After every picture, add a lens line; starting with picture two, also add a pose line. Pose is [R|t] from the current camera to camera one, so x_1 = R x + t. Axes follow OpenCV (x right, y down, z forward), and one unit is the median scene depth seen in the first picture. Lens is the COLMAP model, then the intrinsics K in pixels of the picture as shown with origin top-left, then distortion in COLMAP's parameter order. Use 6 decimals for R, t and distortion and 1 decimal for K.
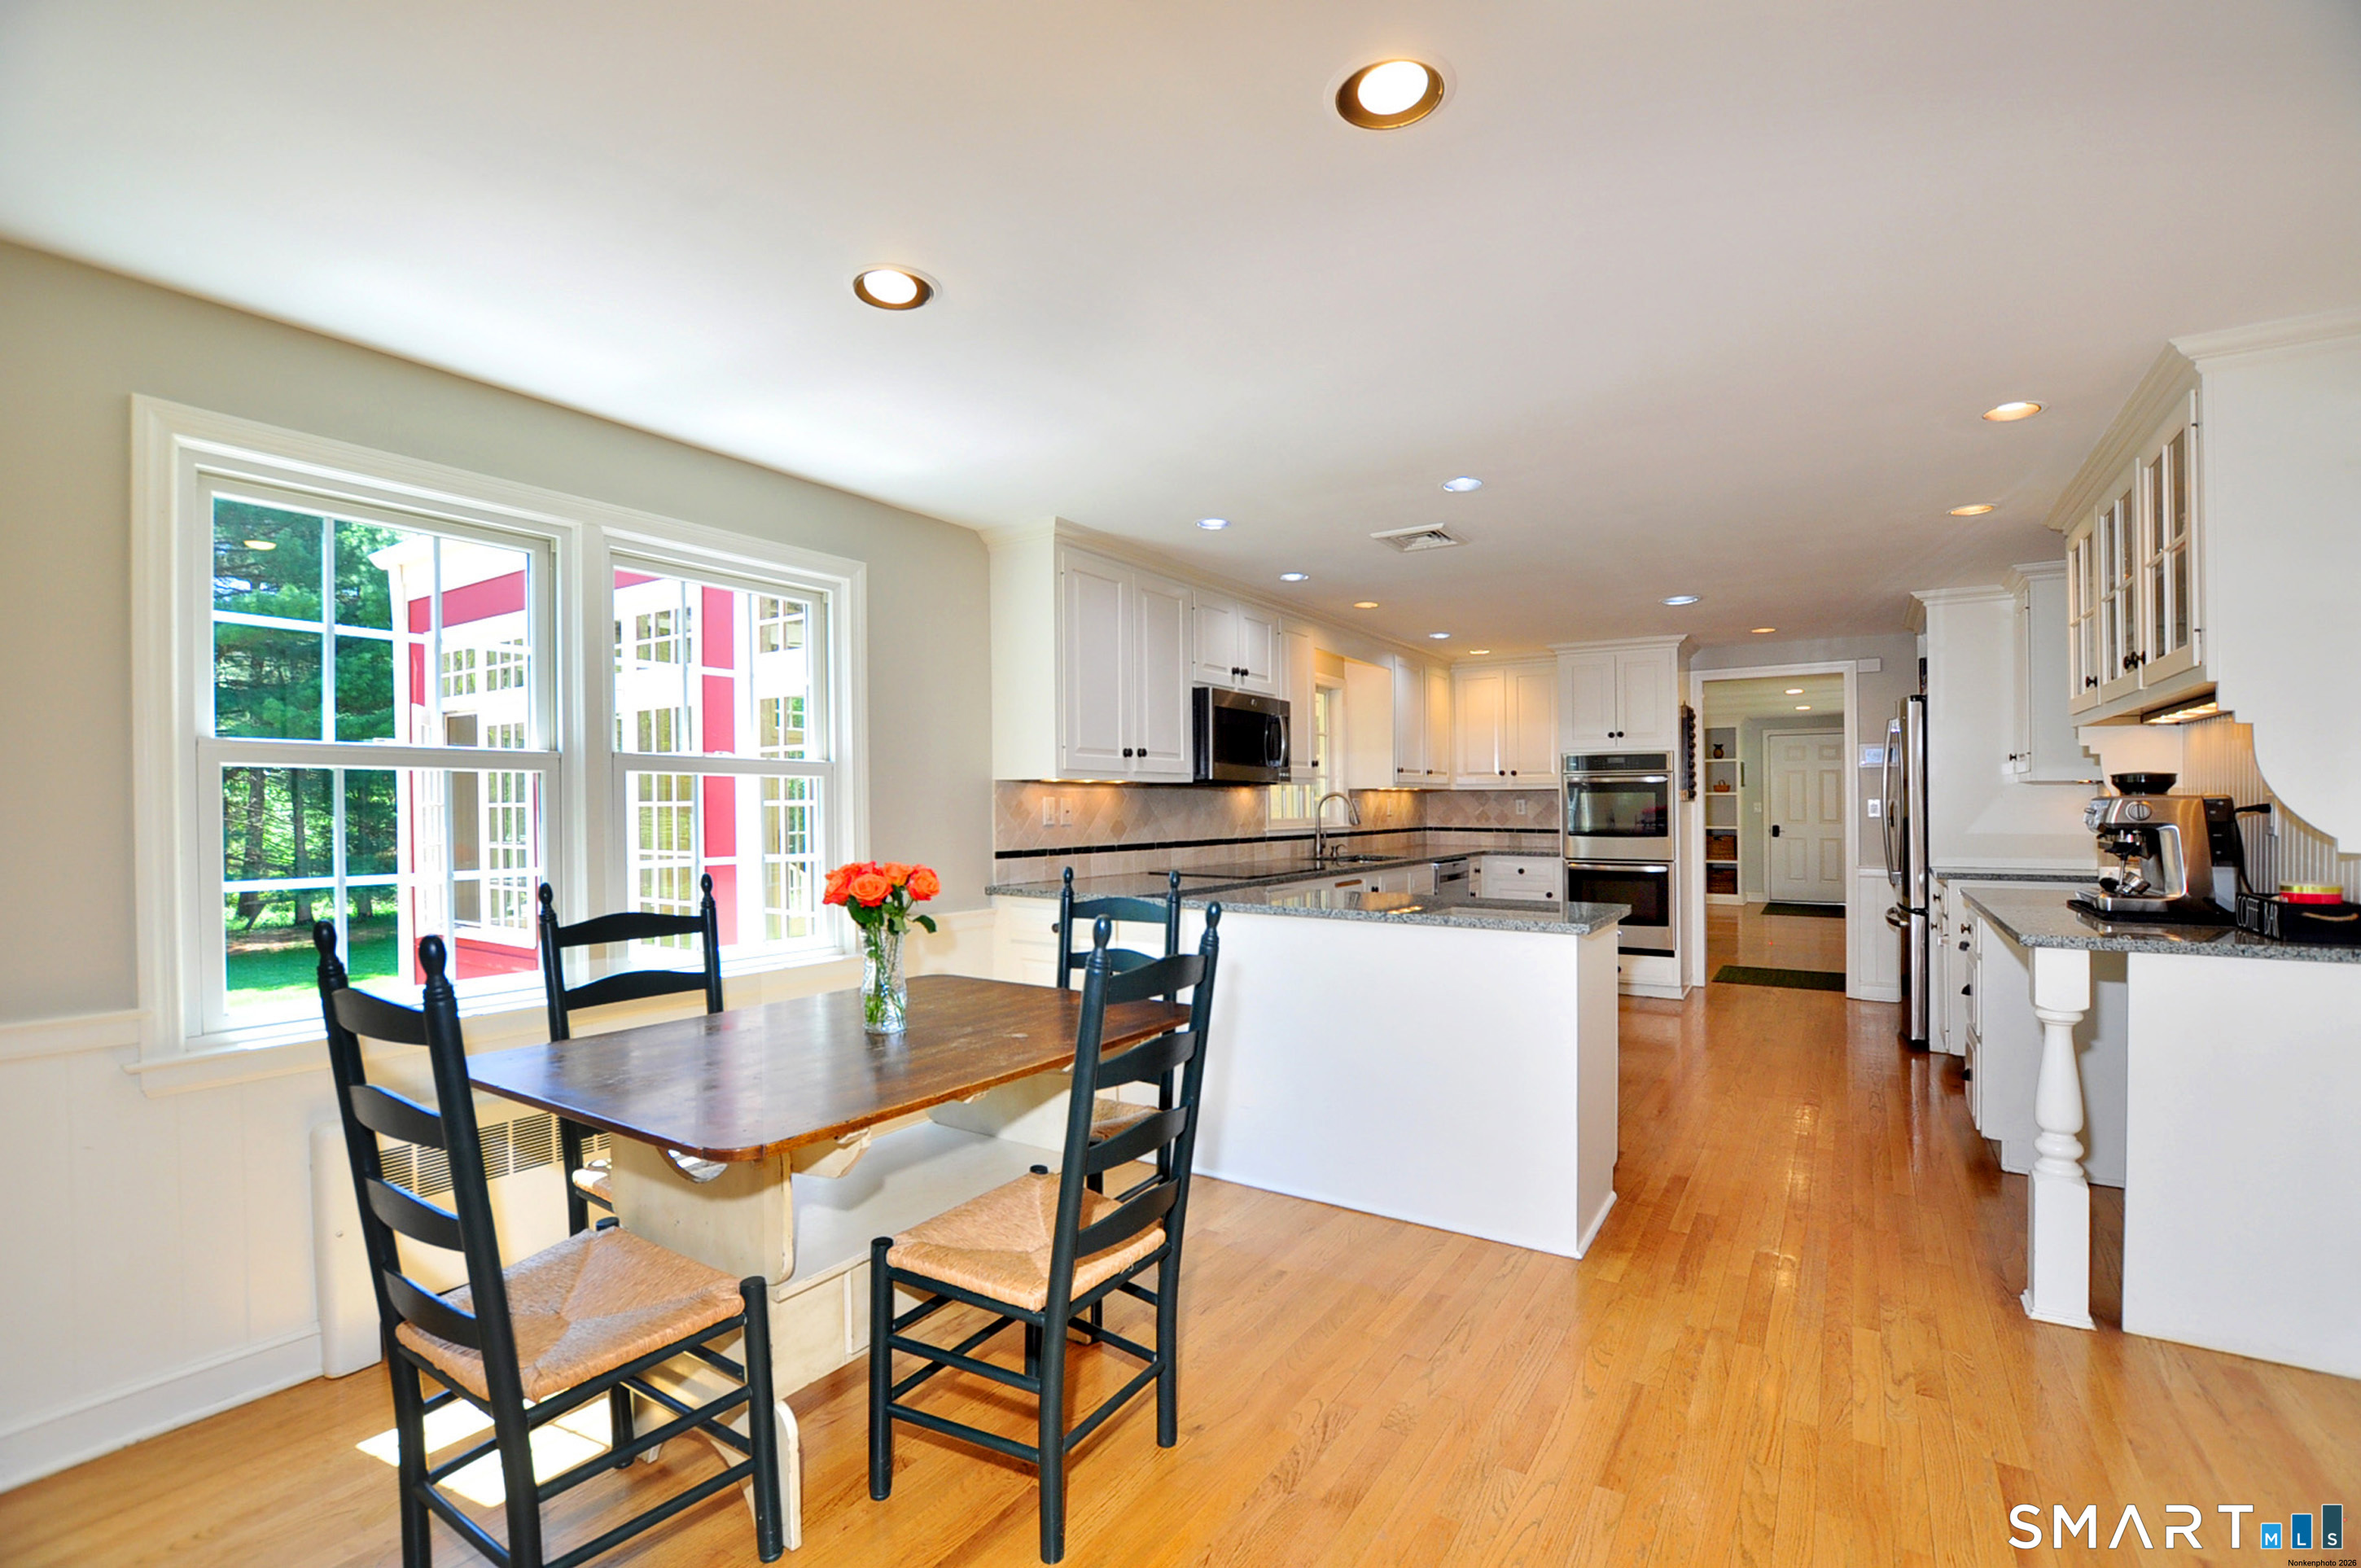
lens RADIAL K [[1058.4, 0, 1156.8], [0, 1058.4, 792.5], [0, 0, 1]] dist [-0.030296, 0.004353]
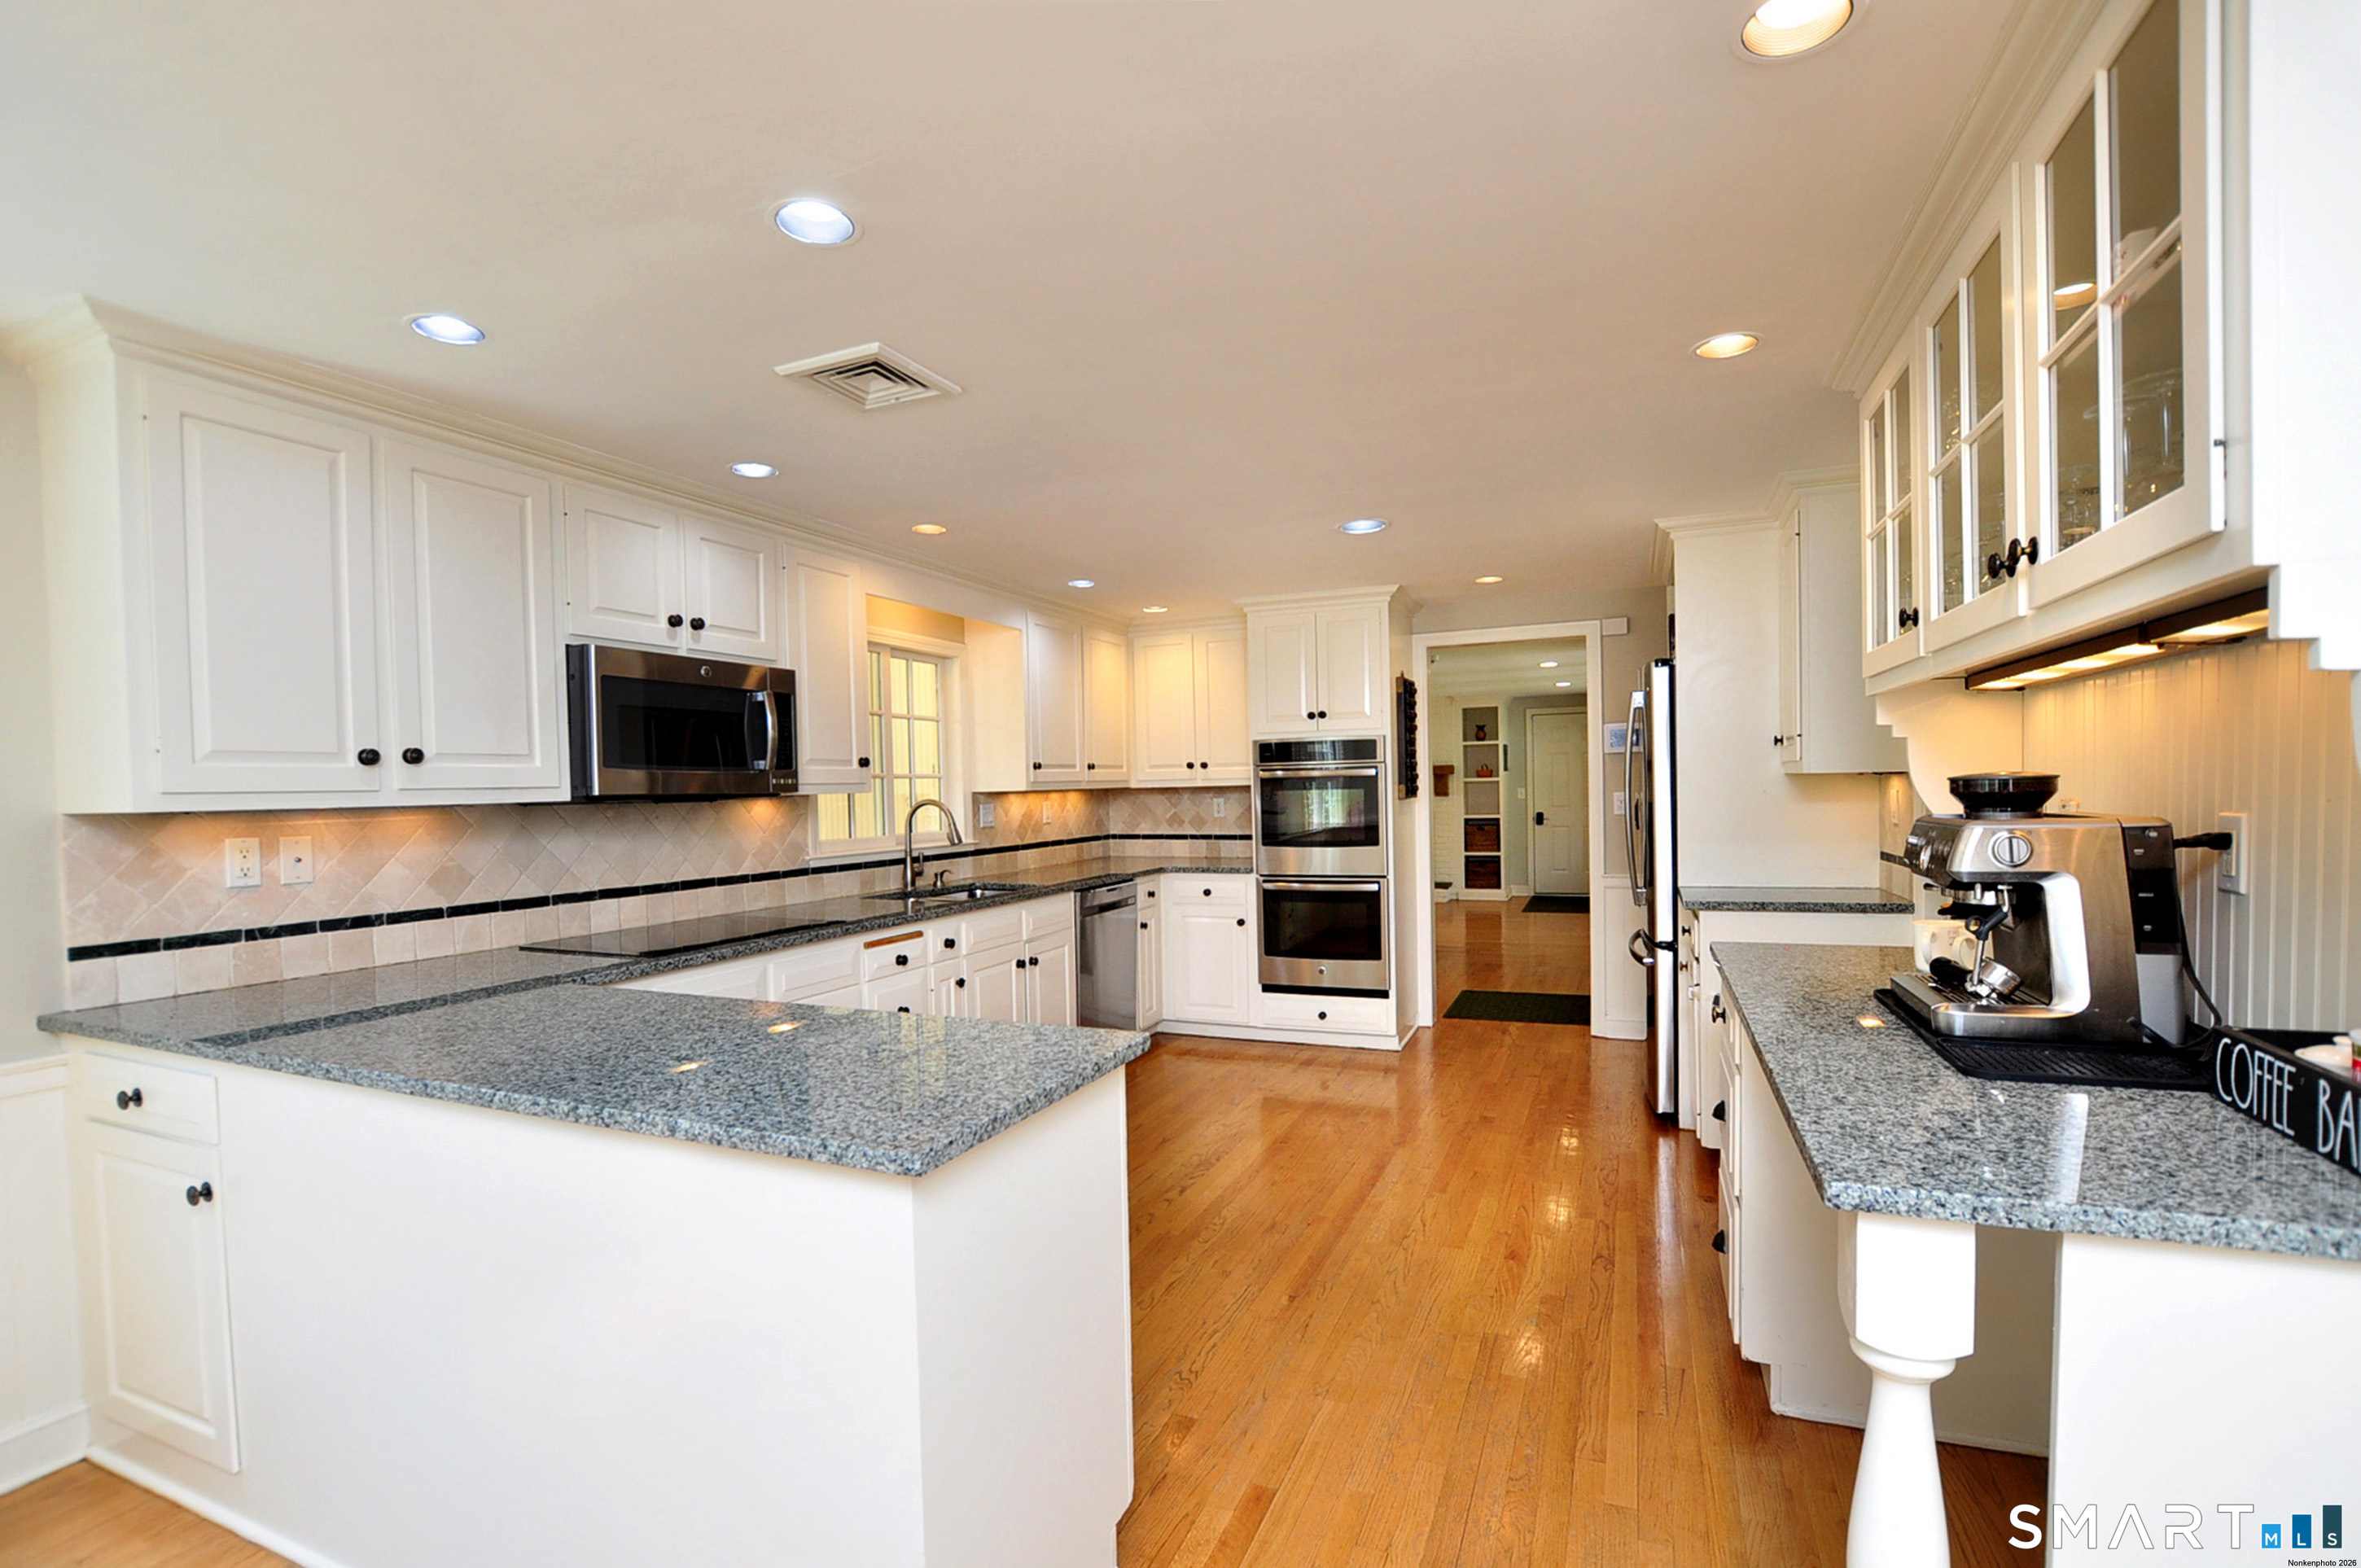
lens RADIAL K [[1058.4, 0, 1178.0], [0, 1058.4, 812.3], [0, 0, 1]] dist [-0.030296, 0.004353]
pose [[0.983767, -0.024804, 0.177731, 0.245620], [0.018950, 0.999223, 0.034561, -0.015584], [-0.178450, -0.030632, 0.983472, 0.310832]]
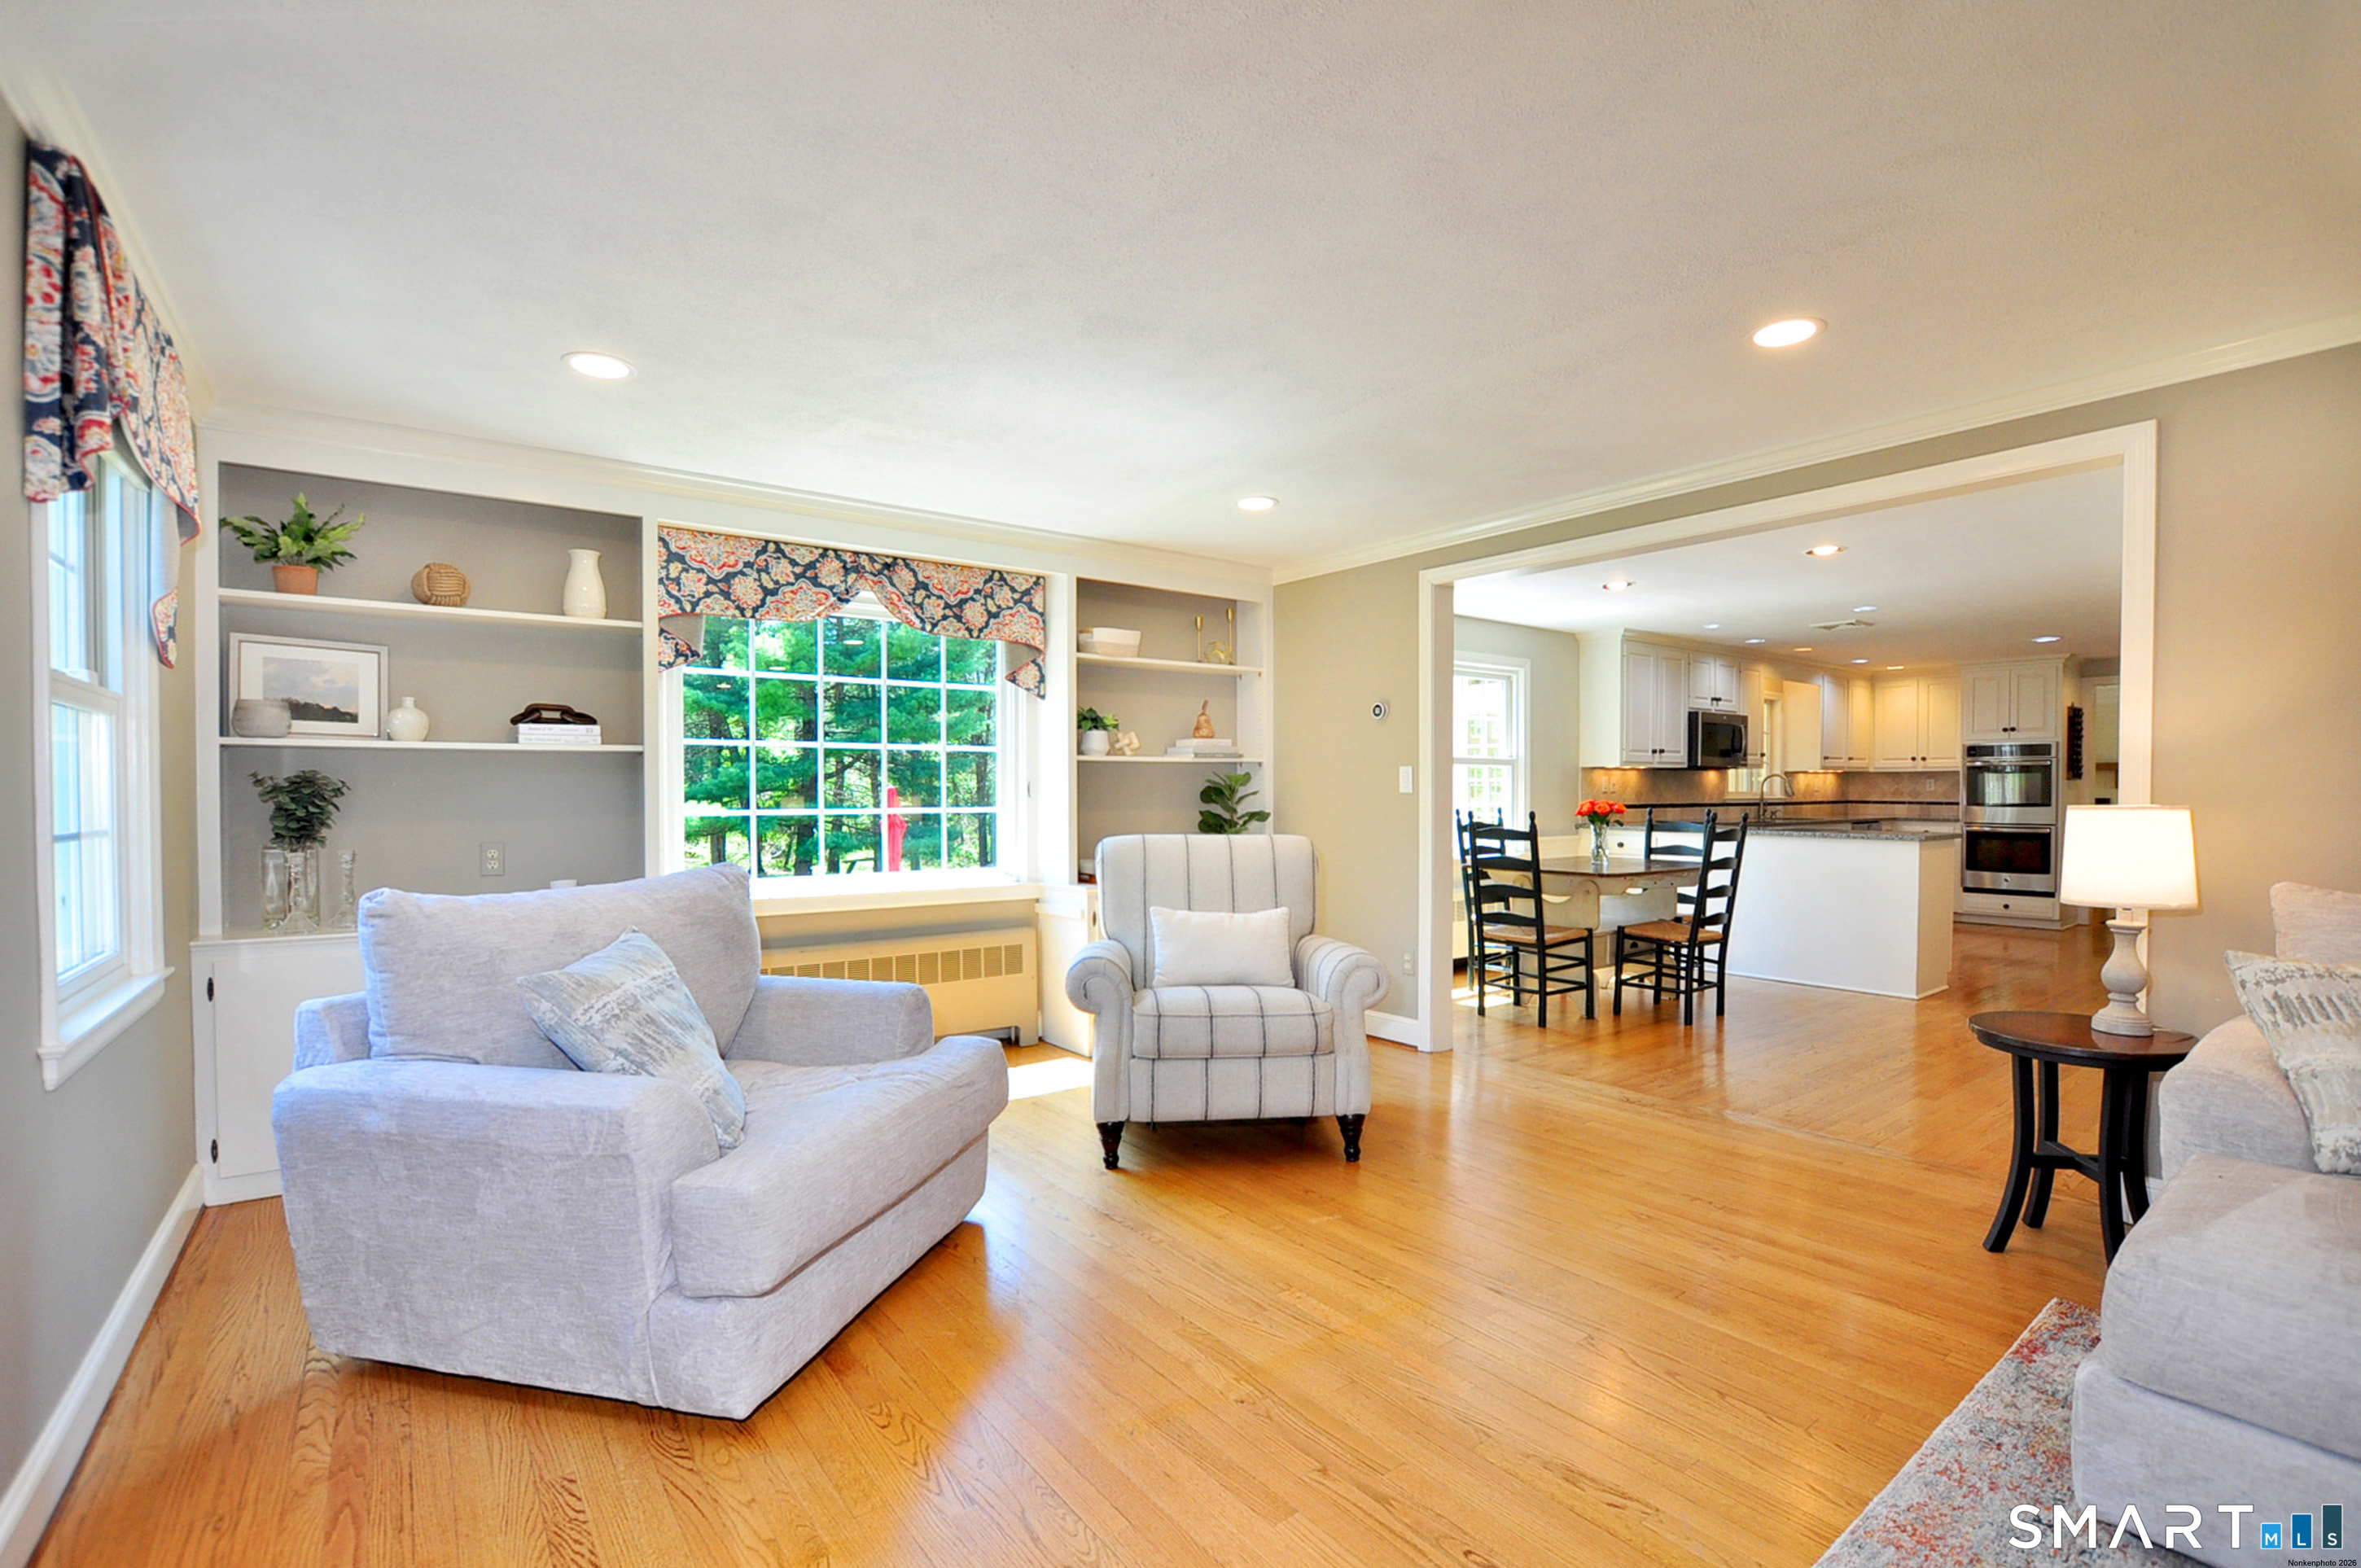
lens RADIAL K [[1058.4, 0, 1192.0], [0, 1058.4, 815.4], [0, 0, 1]] dist [-0.030296, 0.004353]
pose [[0.948995, 0.009459, -0.315148, -0.162037], [0.002495, 0.999293, 0.037505, 0.001470], [0.315280, -0.036378, 0.948301, -0.728068]]
